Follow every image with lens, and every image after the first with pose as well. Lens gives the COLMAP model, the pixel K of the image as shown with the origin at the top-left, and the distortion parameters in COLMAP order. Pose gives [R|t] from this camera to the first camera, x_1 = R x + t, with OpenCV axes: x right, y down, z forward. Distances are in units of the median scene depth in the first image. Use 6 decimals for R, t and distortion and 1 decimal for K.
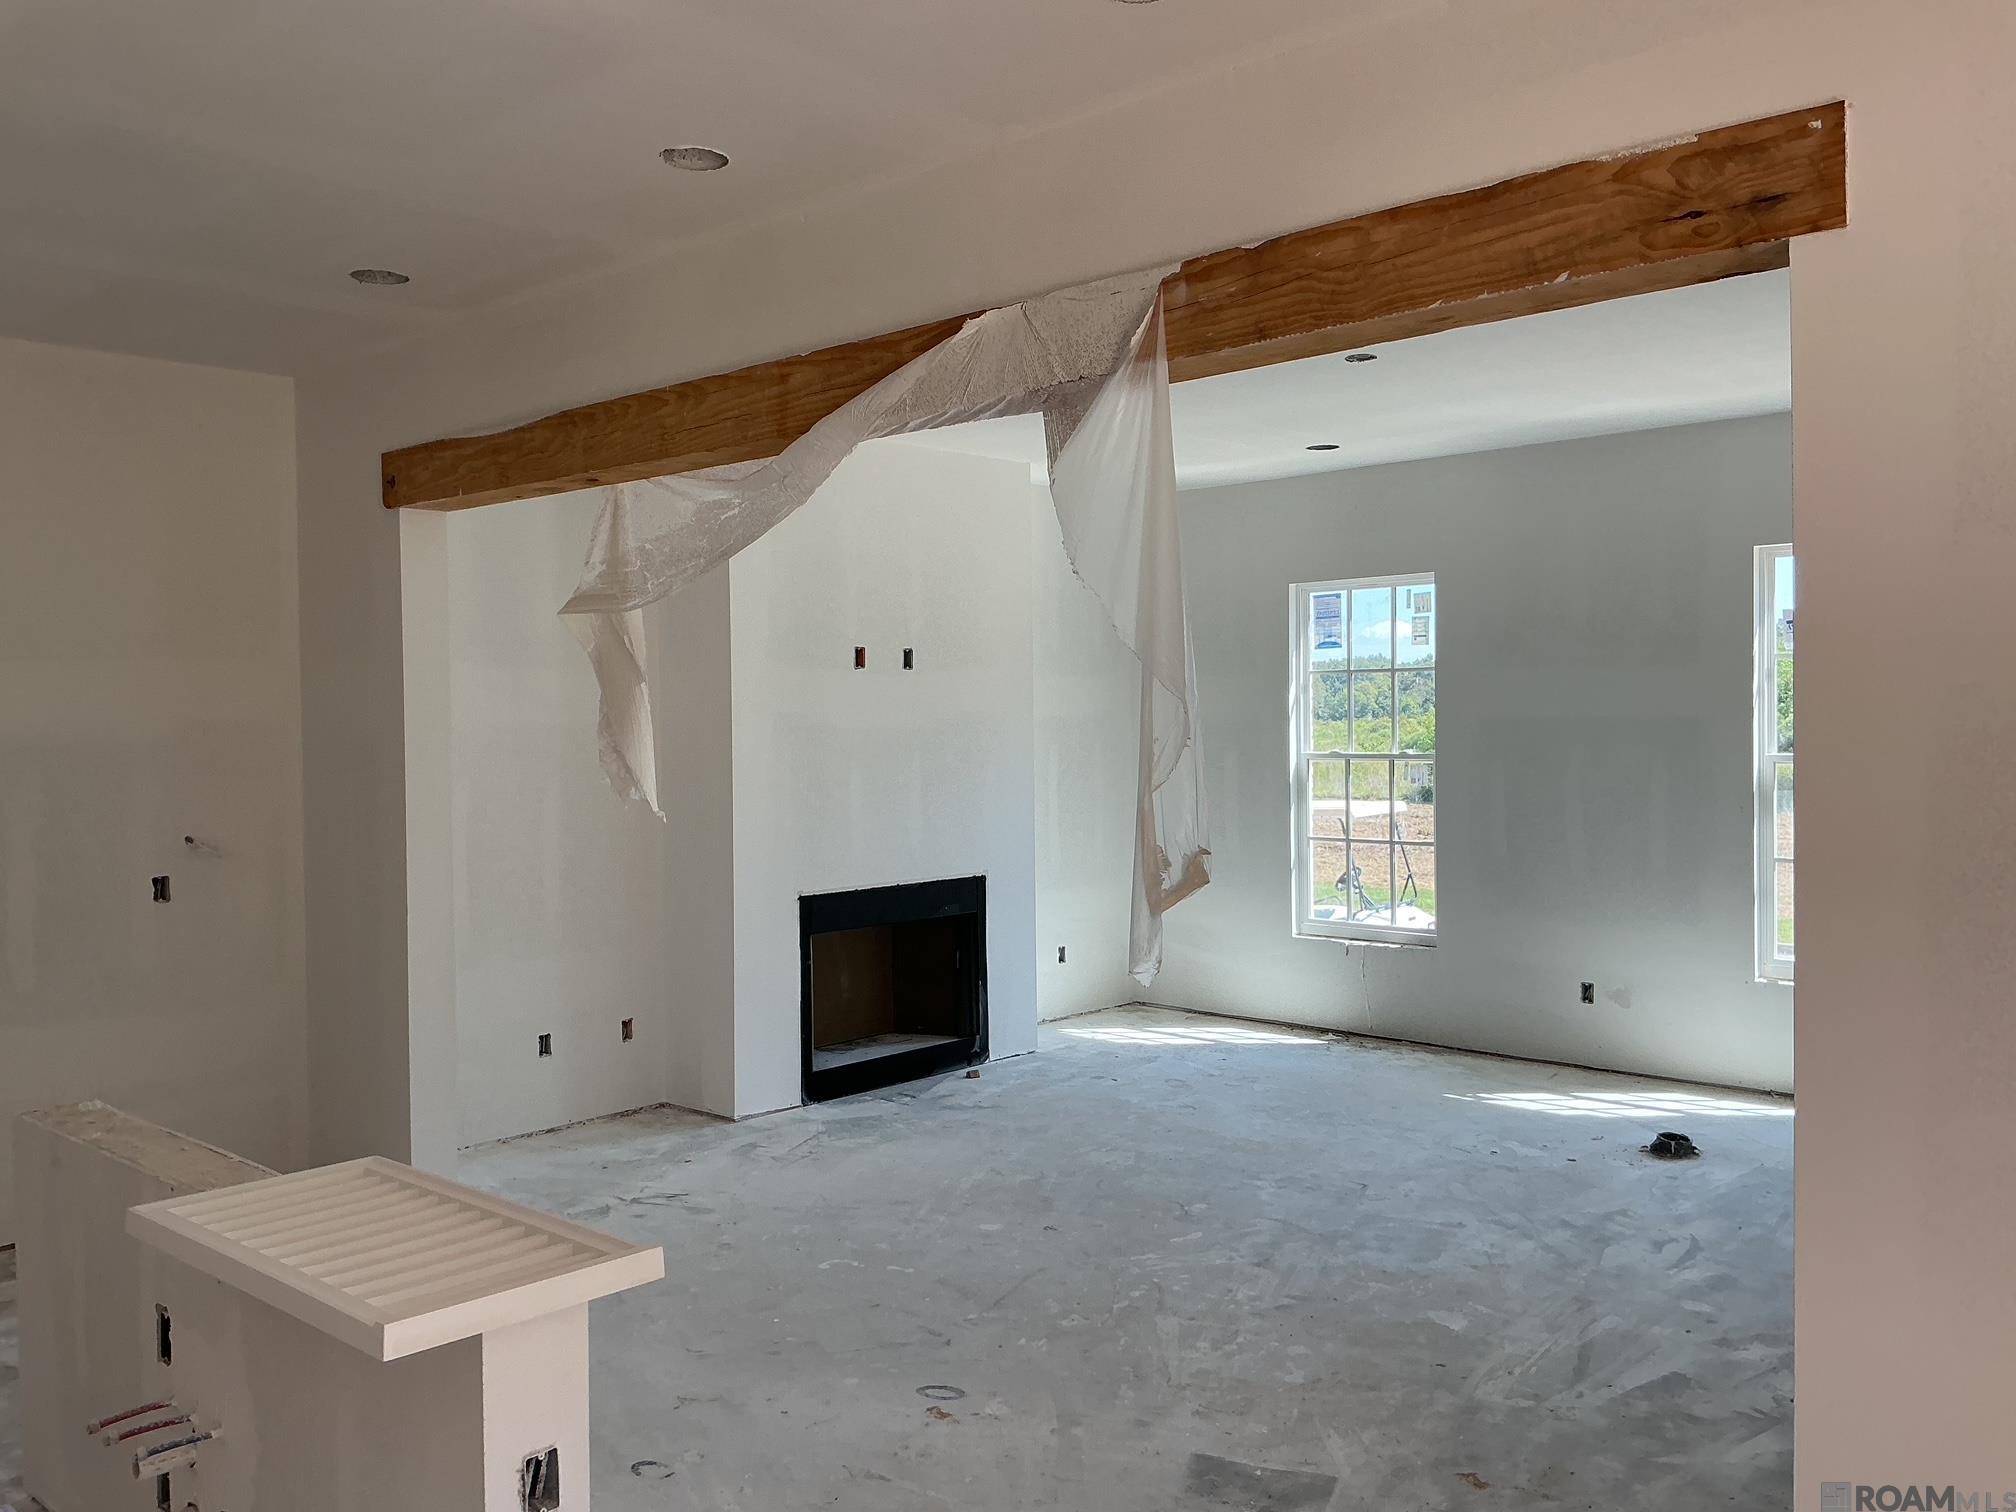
lens RADIAL K [[1666.7, 0, 1008.0], [0, 1666.7, 756.0], [0, 0, 1]] dist [0.116728, -0.234255]
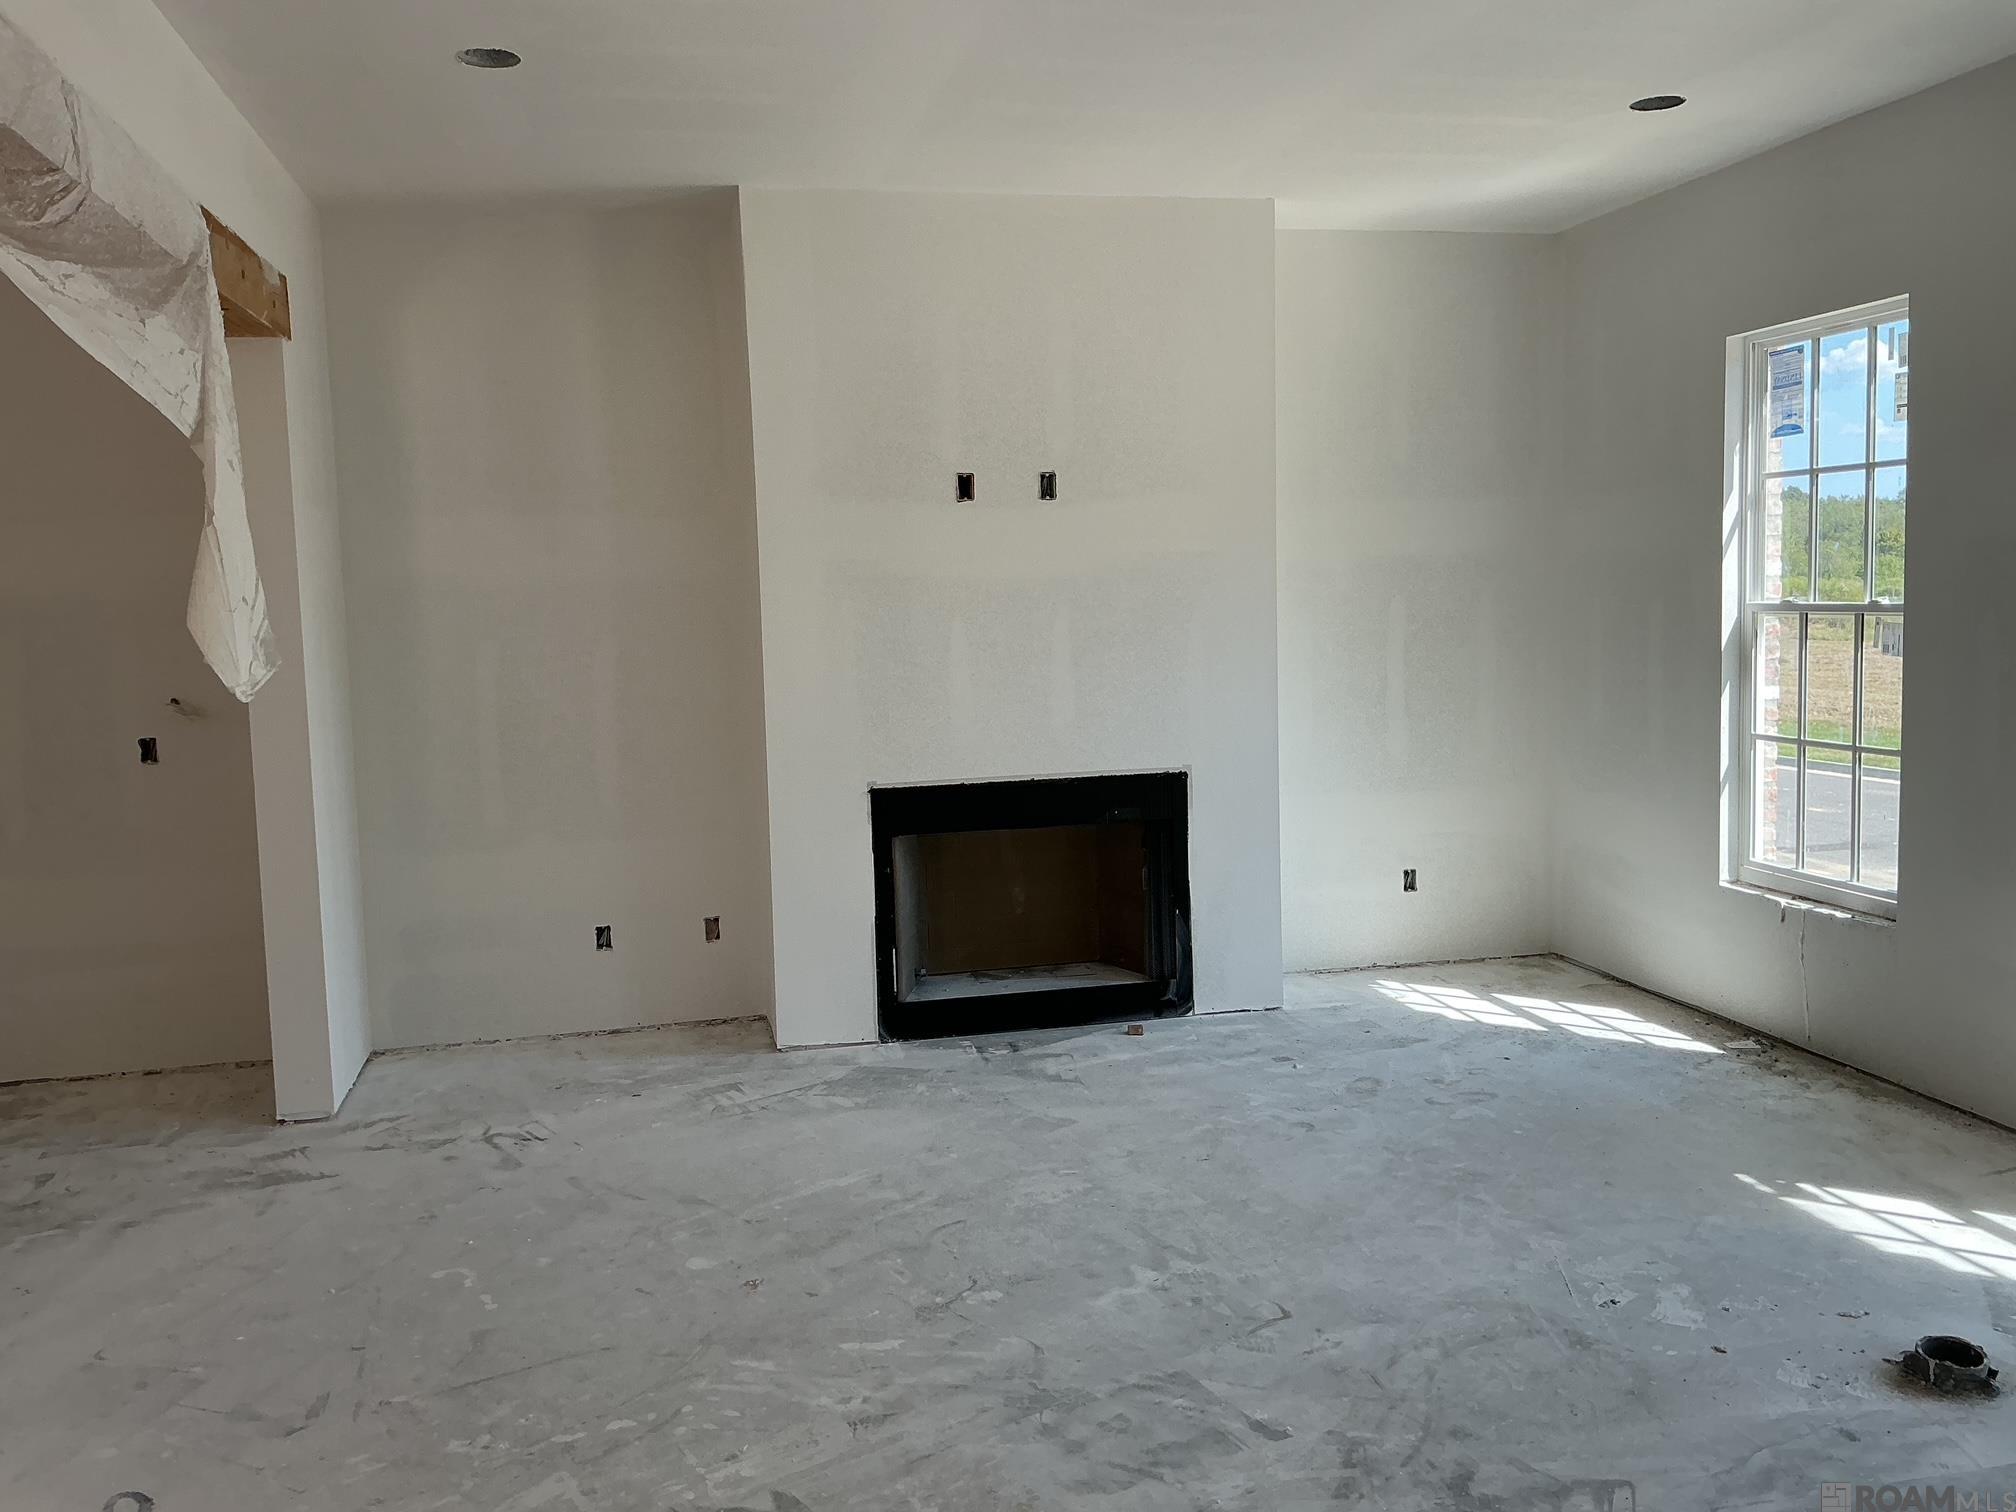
lens RADIAL K [[1666.7, 0, 1008.0], [0, 1666.7, 756.0], [0, 0, 1]] dist [0.116728, -0.234255]
pose [[0.825403, 0.045012, -0.562747, 0.383023], [0.005451, 0.996134, 0.087673, -0.002249], [0.564518, -0.075433, 0.821966, 0.373239]]
